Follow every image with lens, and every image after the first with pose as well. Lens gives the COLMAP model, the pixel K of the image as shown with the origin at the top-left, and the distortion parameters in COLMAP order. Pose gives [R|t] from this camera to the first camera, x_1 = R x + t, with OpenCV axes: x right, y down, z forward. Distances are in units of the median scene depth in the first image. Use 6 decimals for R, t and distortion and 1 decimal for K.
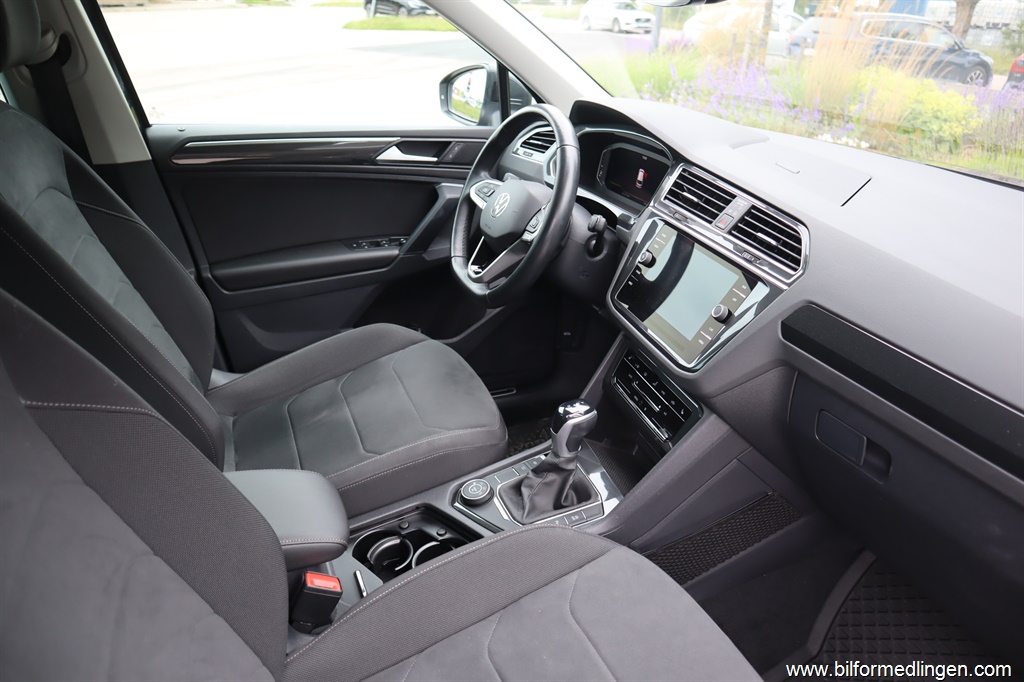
lens RADIAL K [[706.6, 0, 510.7], [0, 706.6, 347.7], [0, 0, 1]] dist [-0.125136, 0.073961]
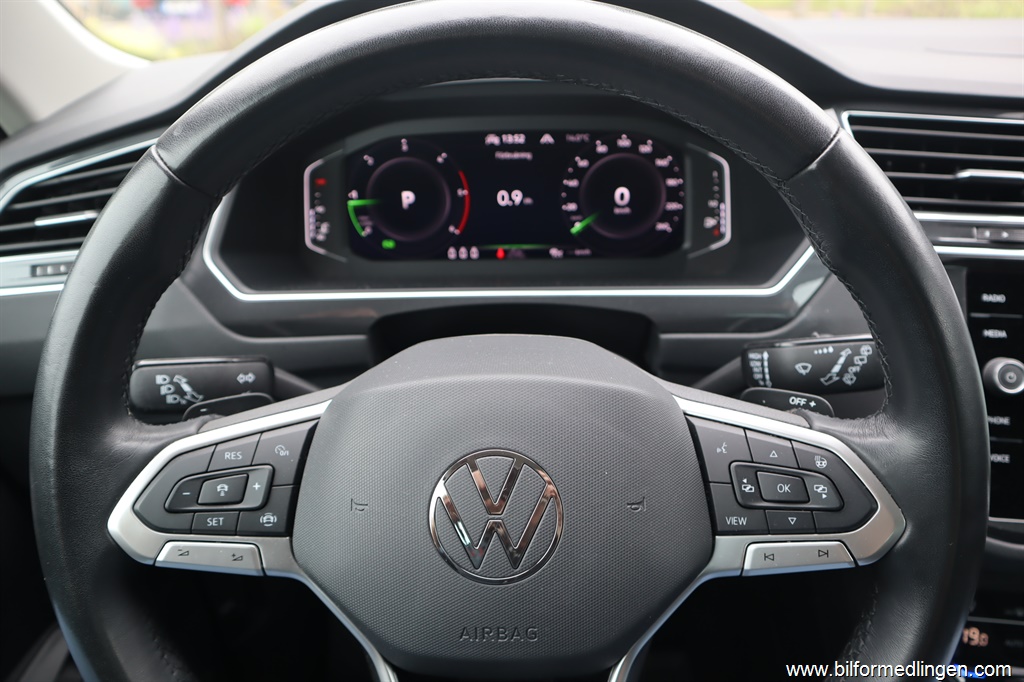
lens RADIAL K [[712.2, 0, 526.0], [0, 712.2, 353.8], [0, 0, 1]] dist [-0.072869, -0.000607]
pose [[0.406599, -0.489403, 0.771467, -0.129634], [0.437577, 0.845585, 0.305799, -0.260118], [-0.802000, 0.213239, 0.557965, 0.735513]]
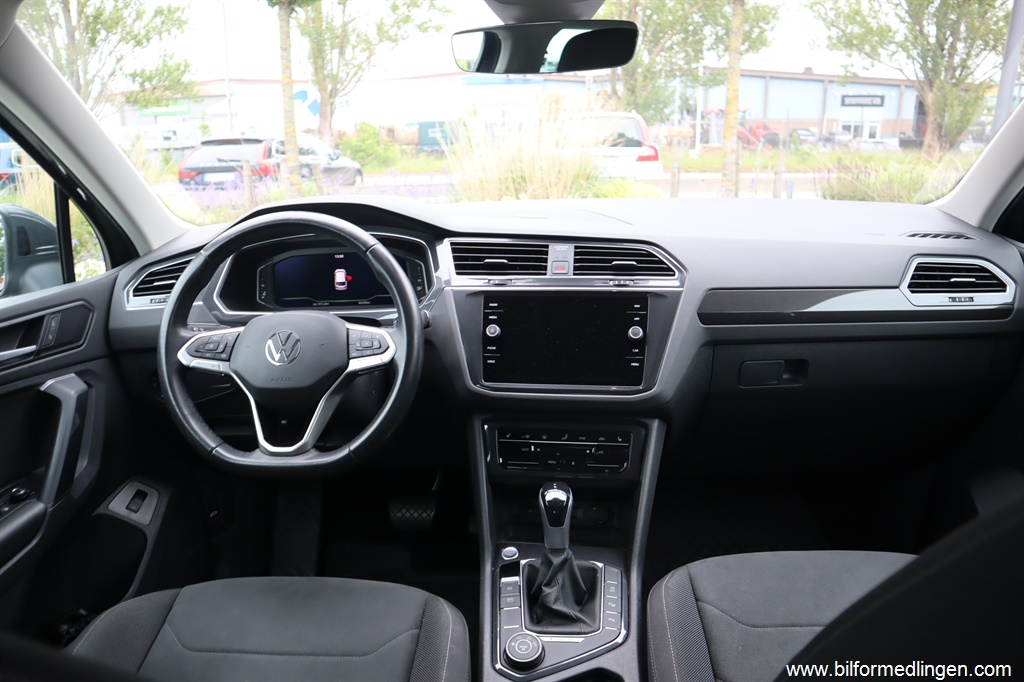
lens RADIAL K [[706.6, 0, 510.7], [0, 706.6, 347.7], [0, 0, 1]] dist [-0.125136, 0.073961]
pose [[0.435268, -0.314731, 0.843496, -0.463672], [0.445031, 0.889652, 0.102304, -0.145620], [-0.782617, 0.330853, 0.527302, 0.350057]]
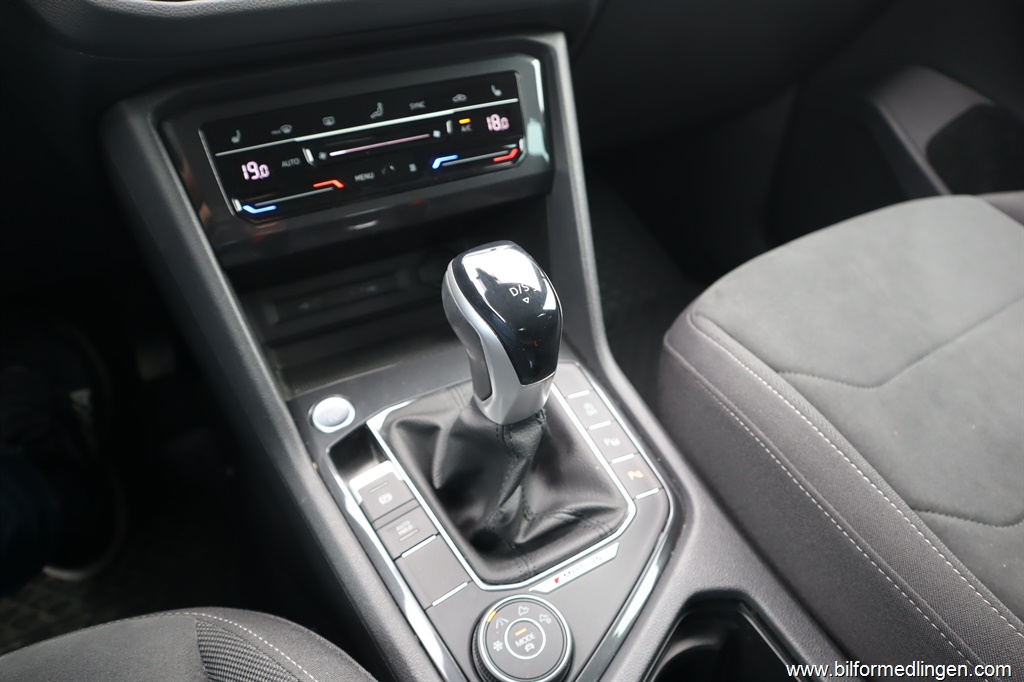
lens RADIAL K [[706.6, 0, 510.7], [0, 706.6, 347.7], [0, 0, 1]] dist [-0.125136, 0.073961]
pose [[-0.144433, -0.631255, 0.762008, -0.150842], [0.451105, 0.643398, 0.618501, -0.056269], [-0.880706, 0.433078, 0.191835, 0.658763]]
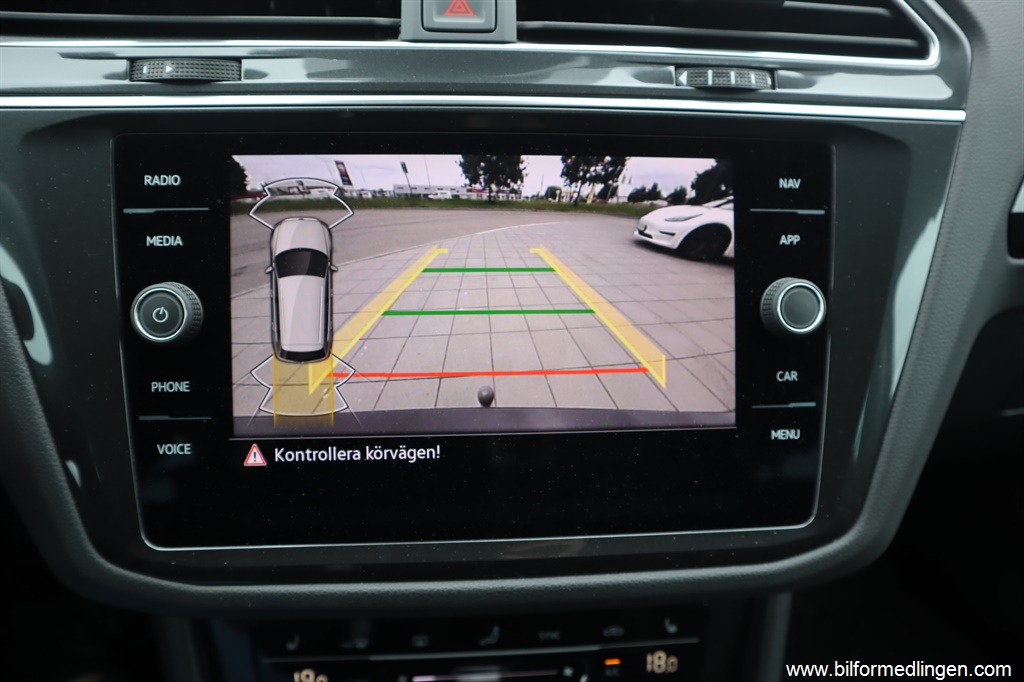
lens RADIAL K [[706.6, 0, 510.7], [0, 706.6, 347.7], [0, 0, 1]] dist [-0.125136, 0.073961]
pose [[0.237579, -0.574034, 0.783607, 0.034665], [0.415428, 0.789252, 0.452217, -0.125683], [-0.878052, 0.218095, 0.425980, 0.607770]]
